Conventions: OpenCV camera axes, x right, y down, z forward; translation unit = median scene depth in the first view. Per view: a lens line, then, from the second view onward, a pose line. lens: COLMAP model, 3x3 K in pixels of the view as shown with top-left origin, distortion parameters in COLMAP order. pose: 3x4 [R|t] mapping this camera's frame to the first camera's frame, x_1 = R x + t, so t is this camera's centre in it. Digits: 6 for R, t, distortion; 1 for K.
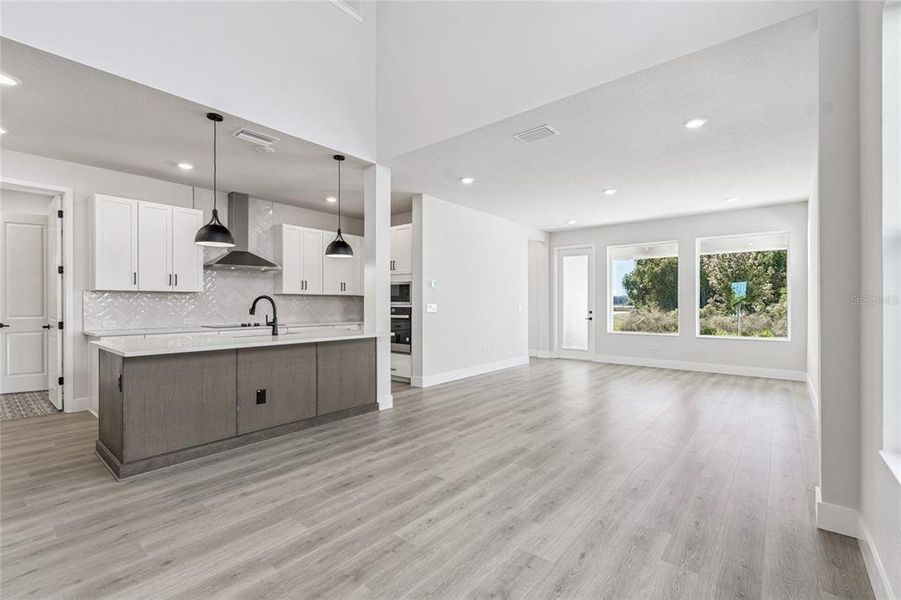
lens RADIAL K [[400.2, 0, 444.4], [0, 400.2, 302.7], [0, 0, 1]] dist [0.005042, 0.000108]
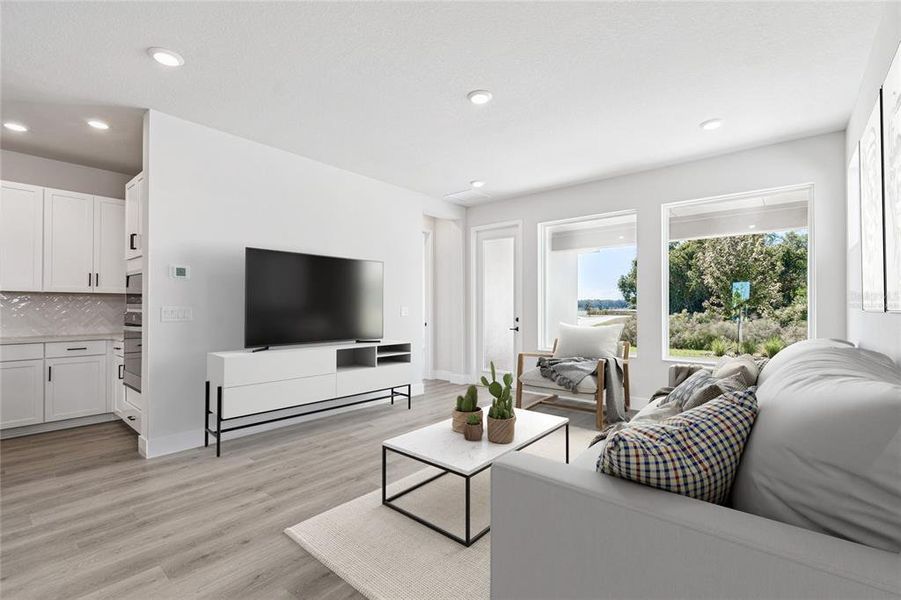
lens RADIAL K [[400.2, 0, 448.7], [0, 400.2, 302.7], [0, 0, 1]] dist [0.005042, 0.000108]
pose [[0.999978, 0.001191, -0.006560, 0.163679], [-0.001249, 0.999959, -0.008942, 0.000910], [0.006549, 0.008950, 0.999939, 0.202102]]
